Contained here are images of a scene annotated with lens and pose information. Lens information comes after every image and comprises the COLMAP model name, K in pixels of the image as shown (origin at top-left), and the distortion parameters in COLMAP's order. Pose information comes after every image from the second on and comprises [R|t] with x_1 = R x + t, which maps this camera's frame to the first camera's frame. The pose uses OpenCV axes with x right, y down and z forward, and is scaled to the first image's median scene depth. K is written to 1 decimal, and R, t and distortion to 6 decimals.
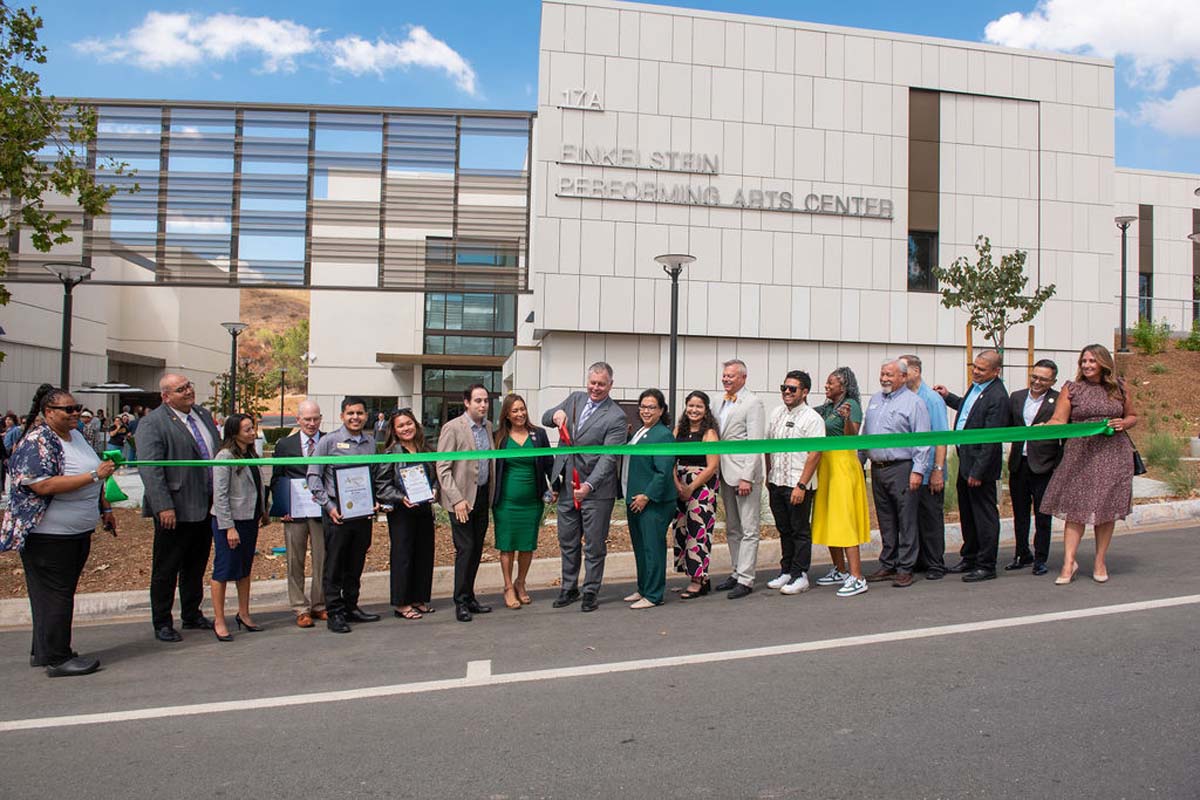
lens RADIAL K [[862.6, 0, 601.2], [0, 862.6, 402.6], [0, 0, 1]] dist [-0.042691, 0.004393]
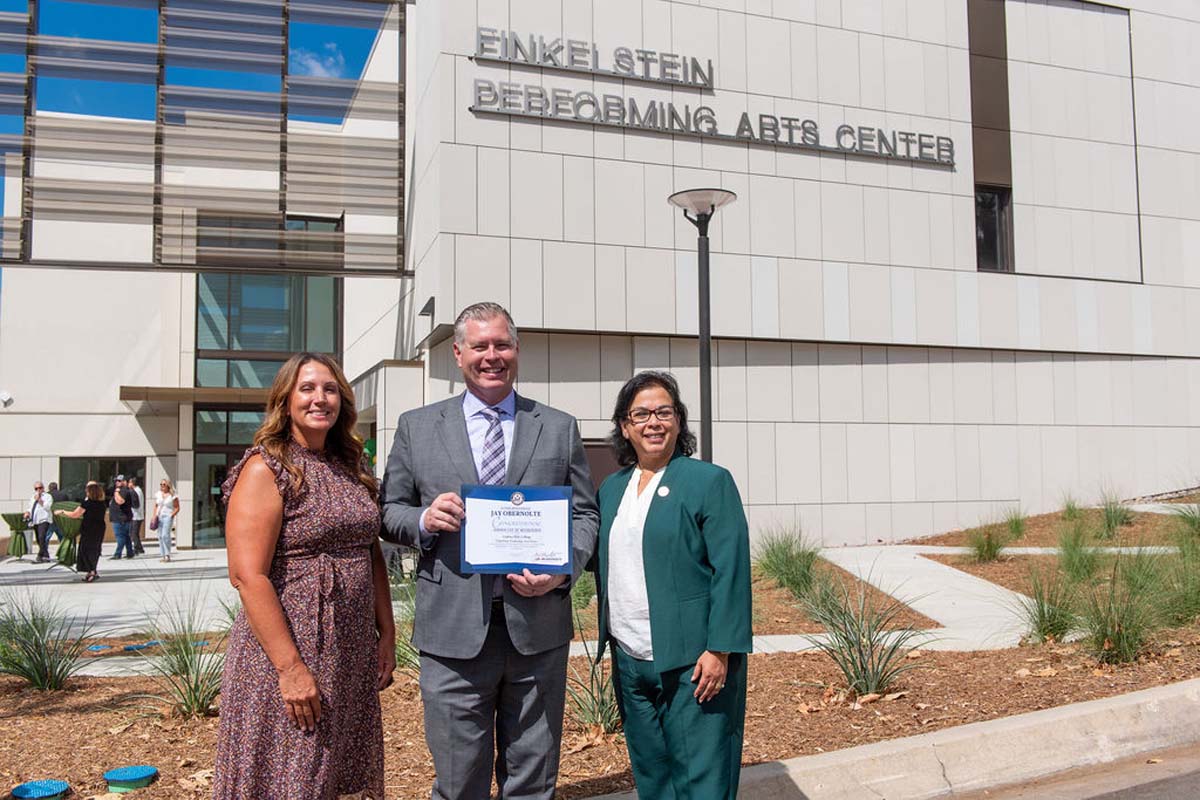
lens RADIAL K [[1118.0, 0, 601.4], [0, 1118.0, 403.2], [0, 0, 1]] dist [-0.015265, -0.002809]
pose [[0.981422, -0.016300, 0.191170, -0.106139], [0.027188, 0.998145, -0.054472, 0.015148], [-0.189927, 0.058658, 0.980044, 0.187672]]
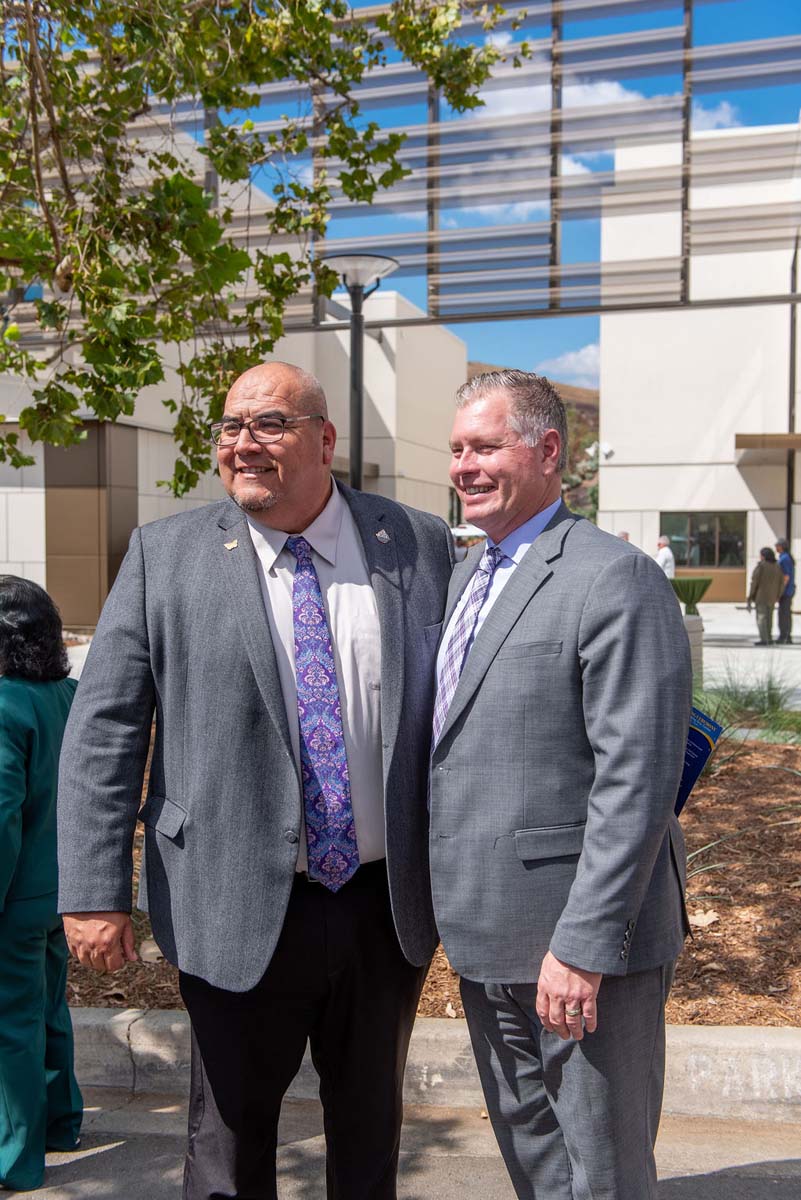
lens RADIAL K [[1277.9, 0, 403.7], [0, 1277.9, 597.3], [0, 0, 1]] dist [-0.001417, -0.011716]
pose [[0.917609, -0.002191, -0.397479, -0.190446], [0.023230, 0.998571, 0.048124, 0.009545], [0.396806, -0.053392, 0.916349, 0.175308]]
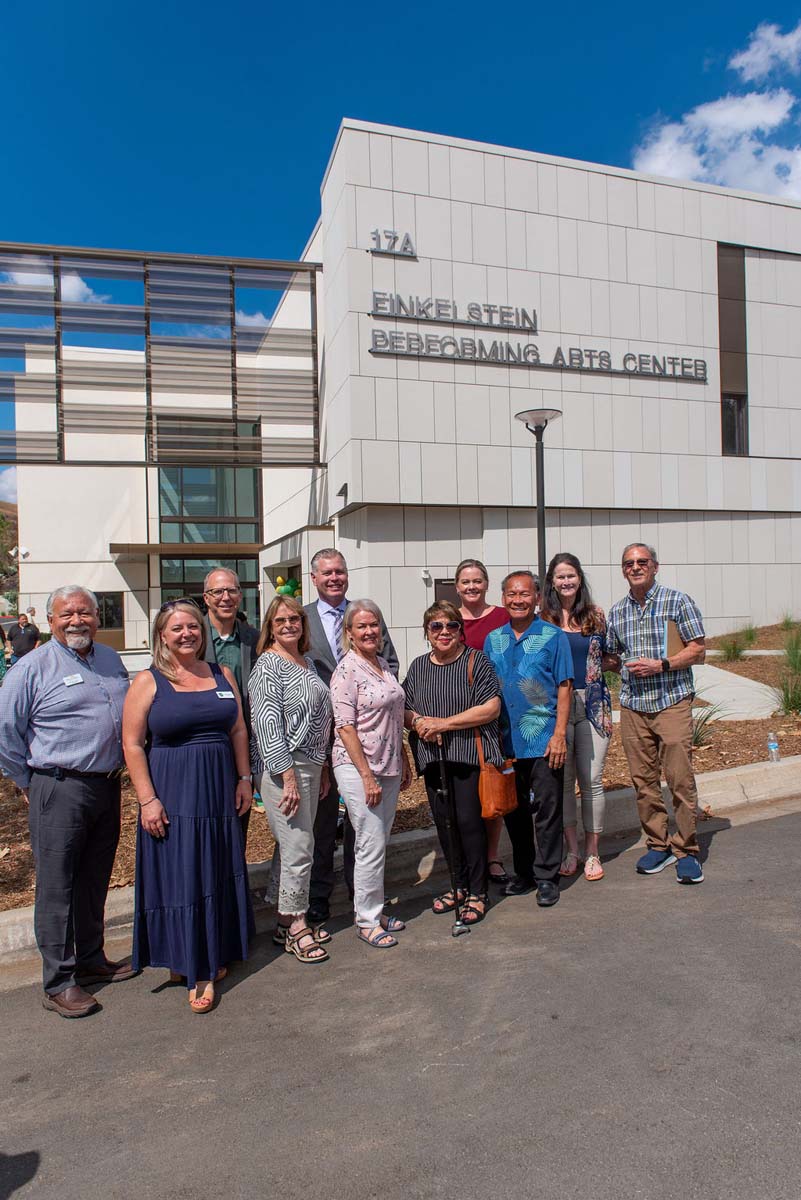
lens RADIAL K [[817.8, 0, 404.2], [0, 817.8, 601.0], [0, 0, 1]] dist [0.006587, -0.002161]
pose [[0.985436, -0.043221, 0.164465, -0.152001], [0.041393, 0.999037, 0.014524, 0.005554], [-0.164934, -0.007505, 0.986276, 0.143711]]
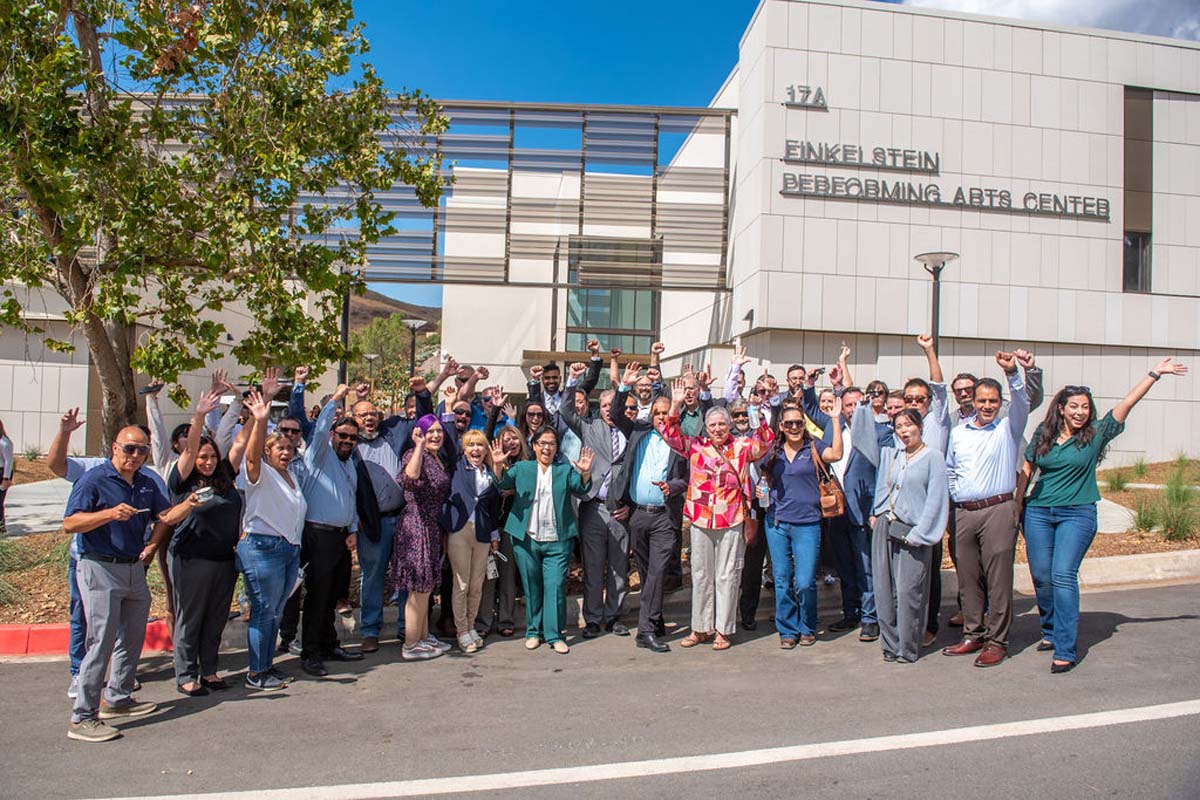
lens RADIAL K [[845.8, 0, 587.1], [0, 845.8, 404.0], [0, 0, 1]] dist [-0.050112, -0.006013]
pose [[0.998254, 0.010993, -0.058028, -0.196252], [-0.010788, 0.999934, 0.003845, 0.001655], [0.058067, -0.003212, 0.998308, 0.015949]]
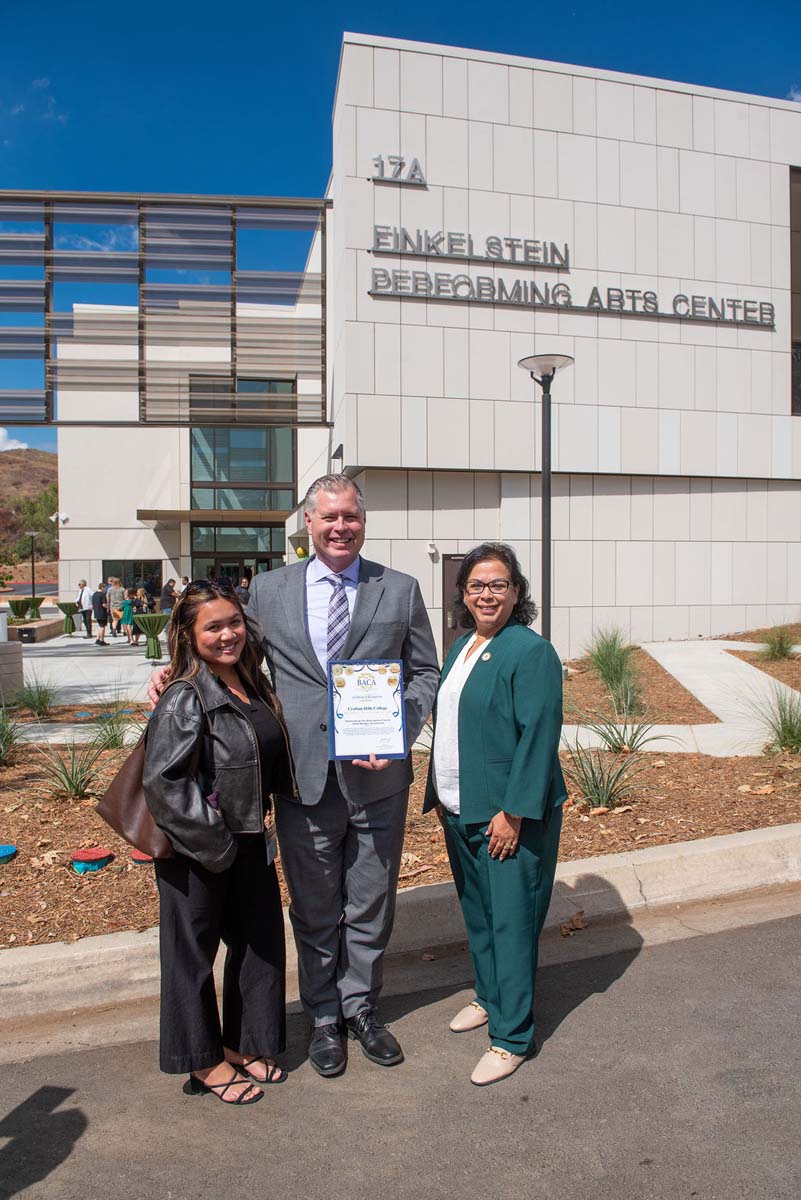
lens RADIAL K [[840.8, 0, 402.0], [0, 840.8, 602.9], [0, 0, 1]] dist [-0.046545, -0.004205]
pose [[0.998171, -0.026921, 0.054120, -0.064273], [0.024261, 0.998493, 0.049216, 0.002451], [-0.055363, -0.047813, 0.997321, 0.209626]]
